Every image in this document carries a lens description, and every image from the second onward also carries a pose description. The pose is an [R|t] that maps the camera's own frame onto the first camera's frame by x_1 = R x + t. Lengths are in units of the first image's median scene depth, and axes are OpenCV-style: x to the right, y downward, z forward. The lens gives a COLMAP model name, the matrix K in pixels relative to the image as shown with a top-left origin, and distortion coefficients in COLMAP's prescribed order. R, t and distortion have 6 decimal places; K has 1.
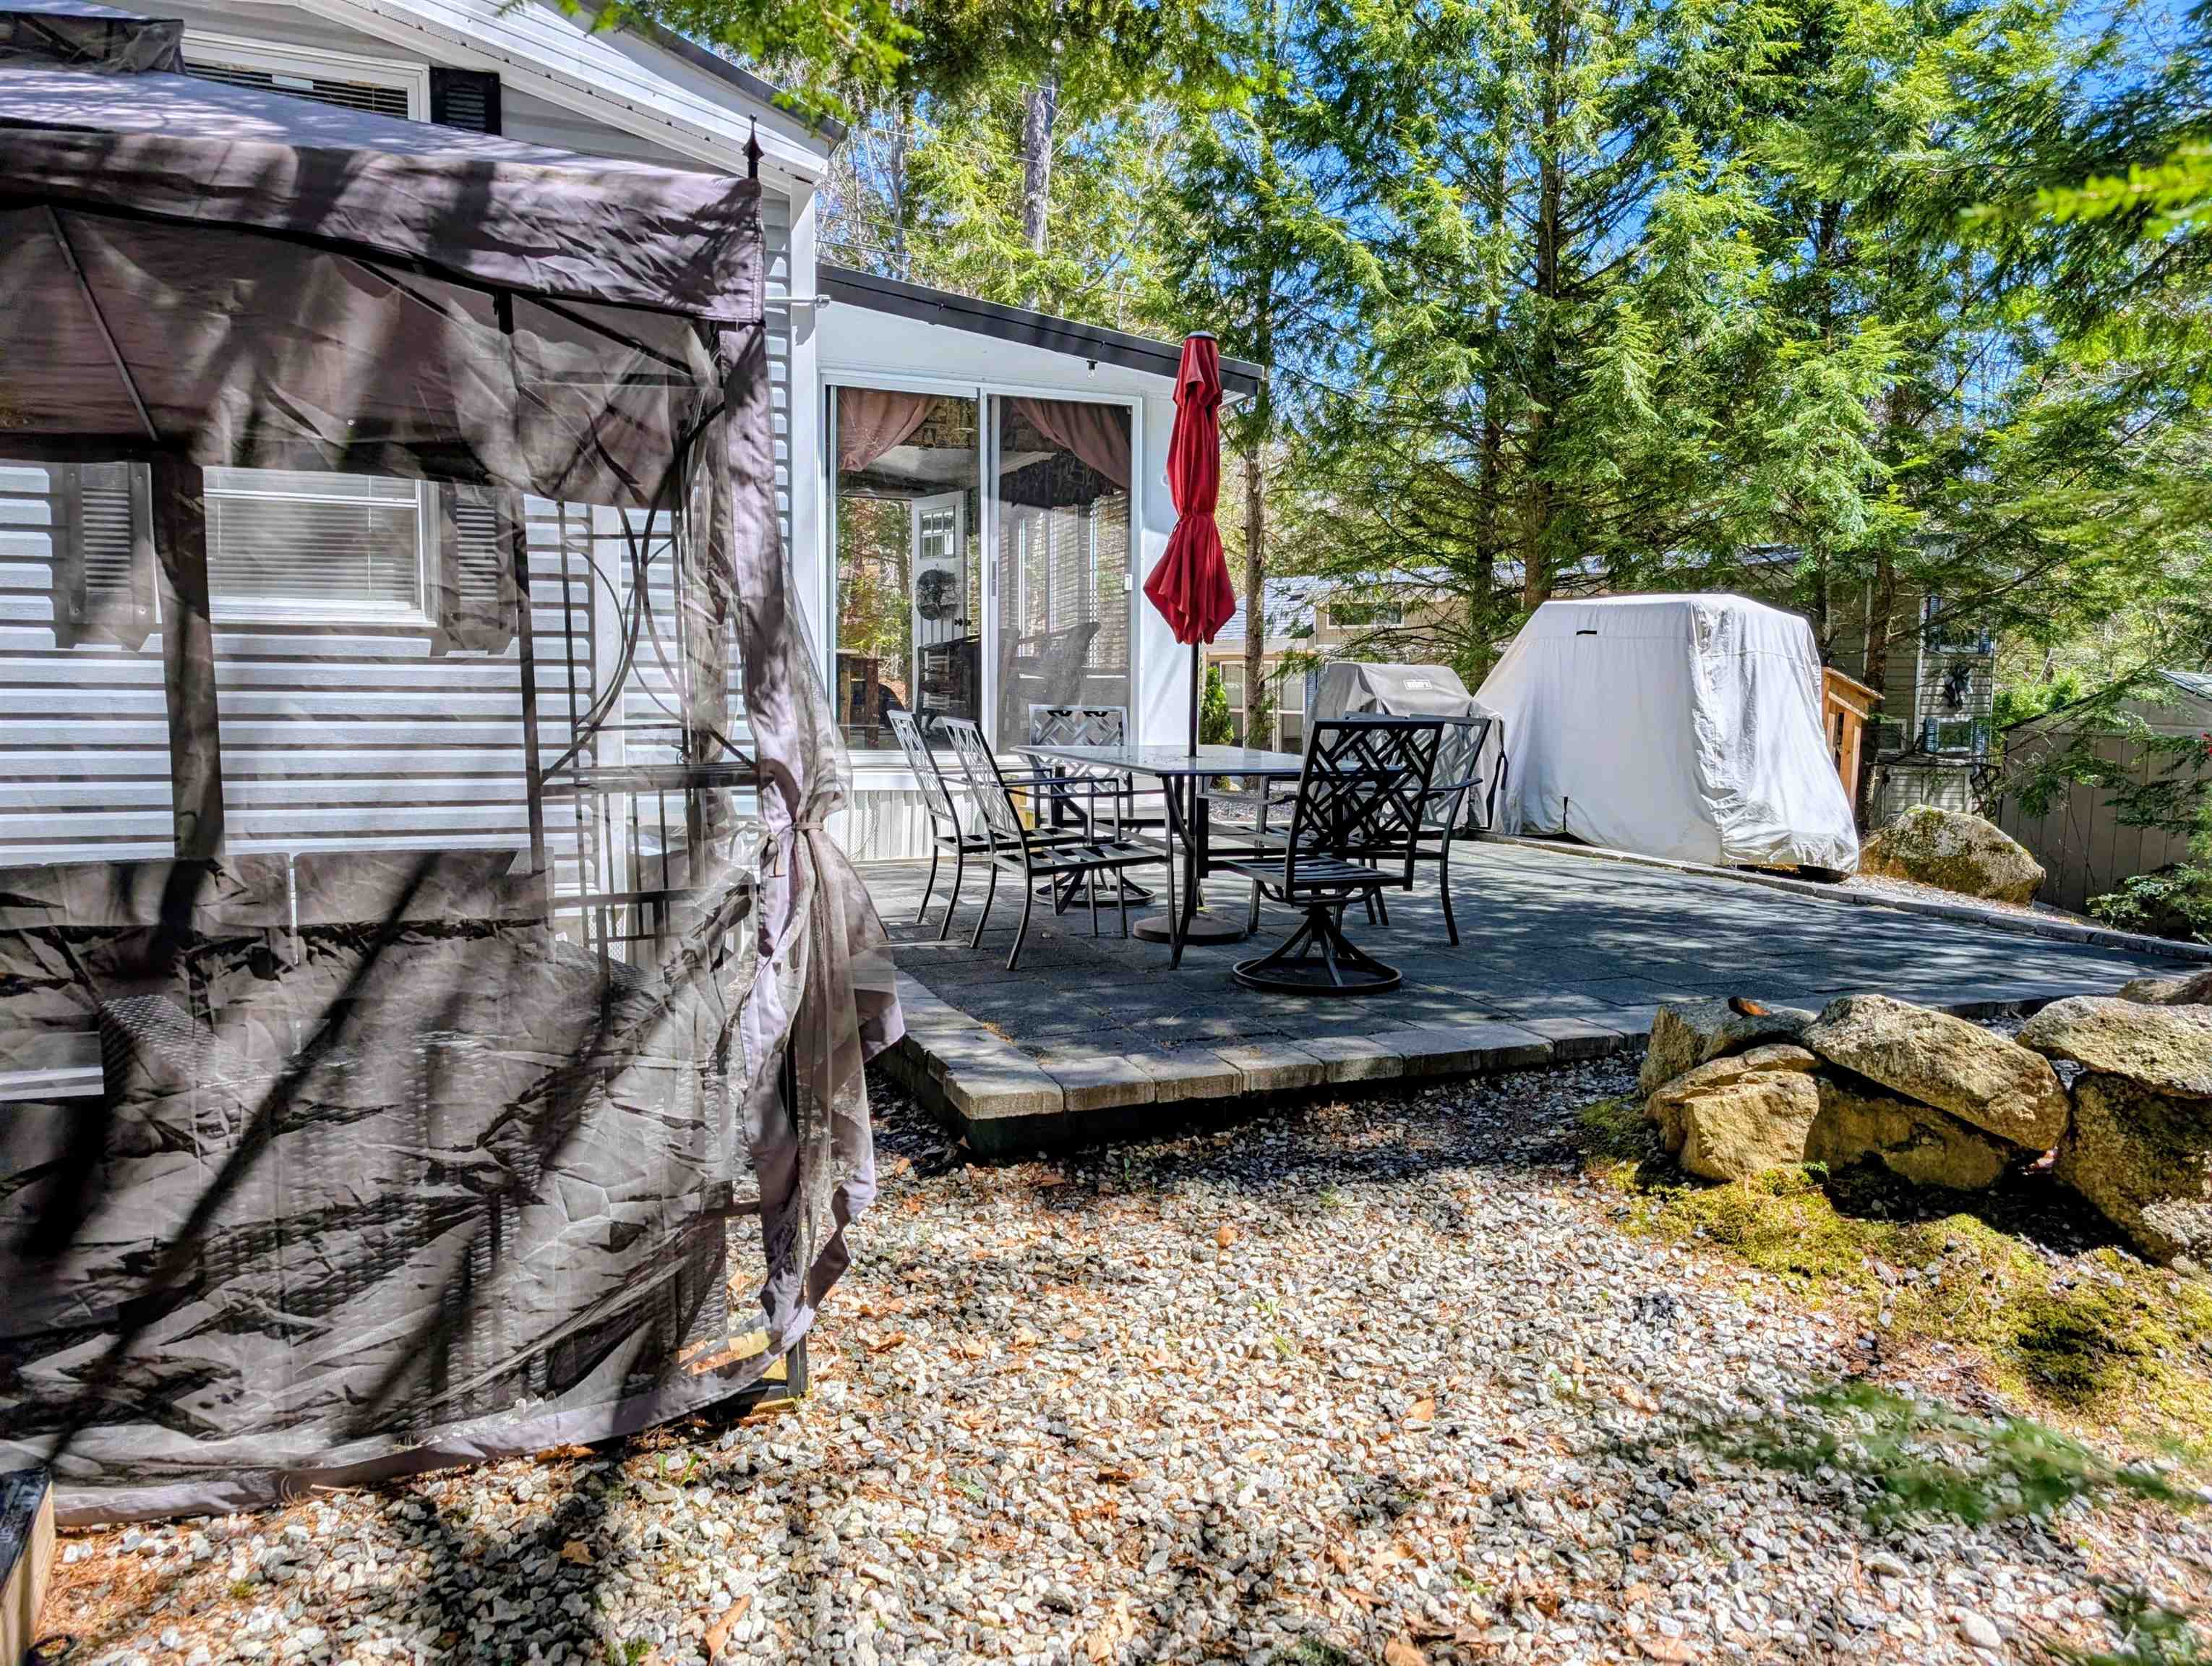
lens RADIAL K [[1585.5, 0, 1108.2], [0, 1585.5, 824.1], [0, 0, 1]] dist [0.032603, -0.017012]
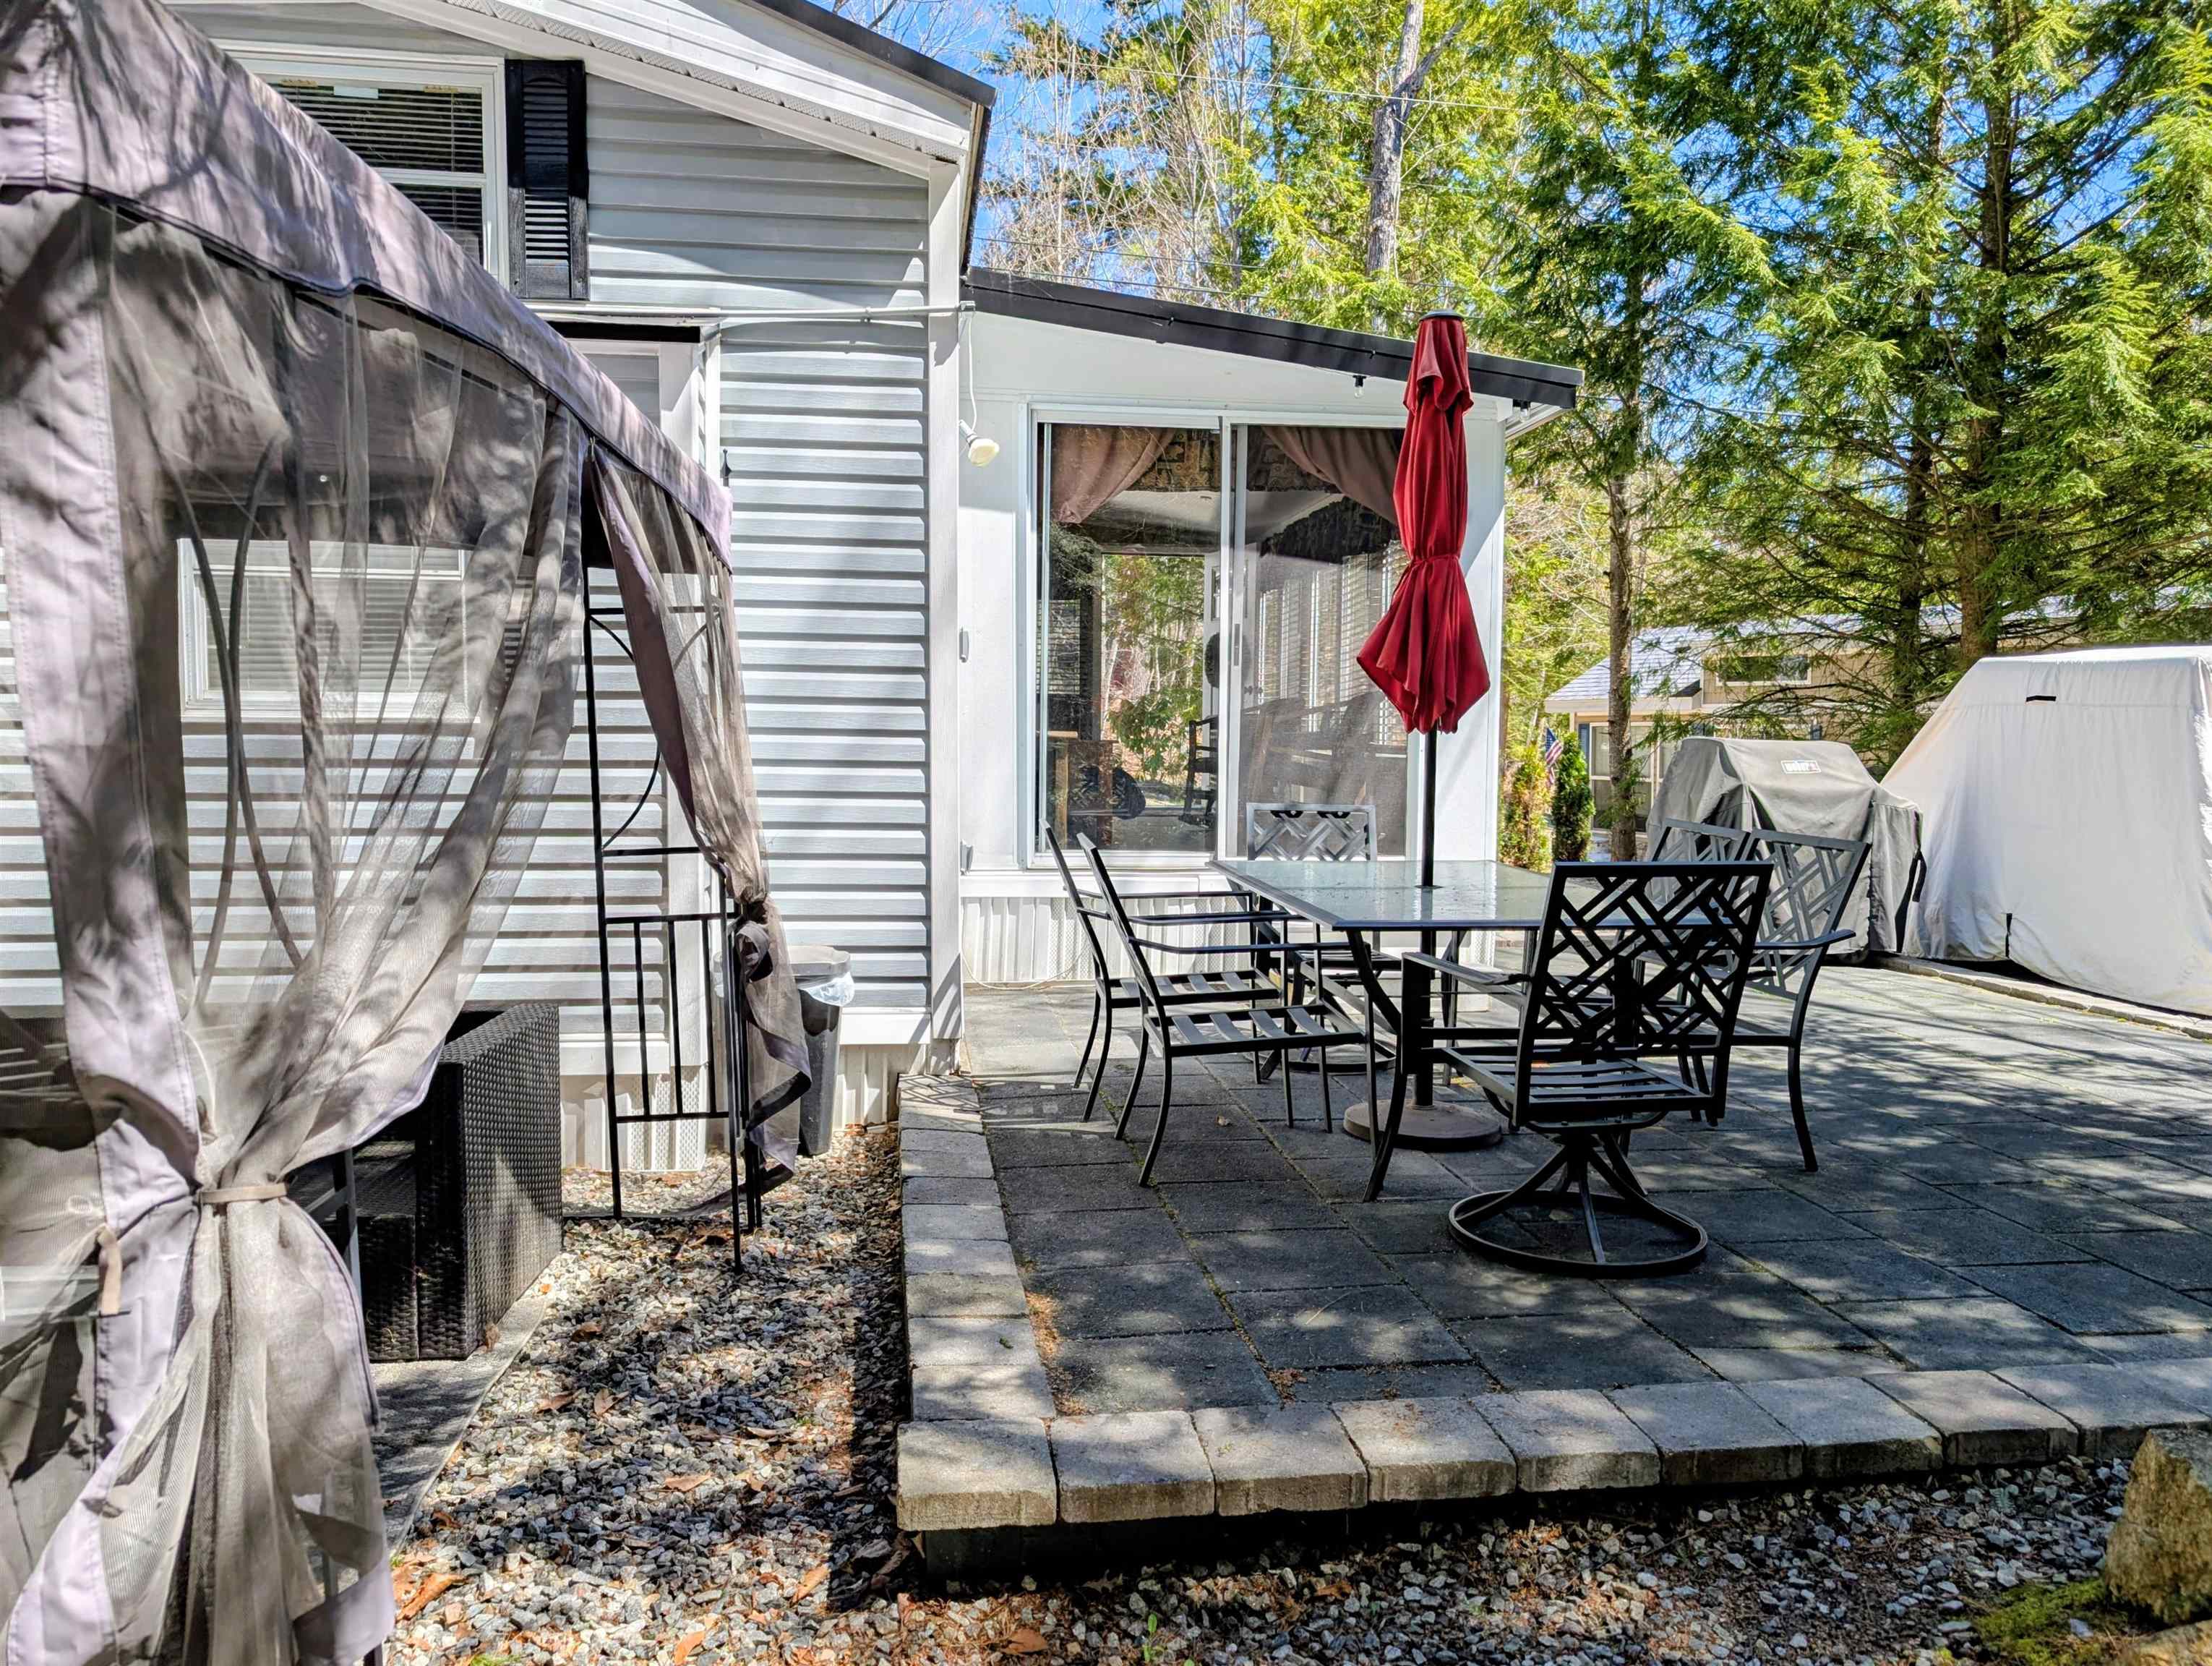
lens RADIAL K [[1585.5, 0, 1098.9], [0, 1585.5, 847.5], [0, 0, 1]] dist [0.032603, -0.017012]
pose [[0.969518, 0.013749, -0.244633, 0.046013], [-0.018621, 0.999671, -0.017613, -0.024217], [0.244311, 0.021632, 0.969456, 0.133160]]
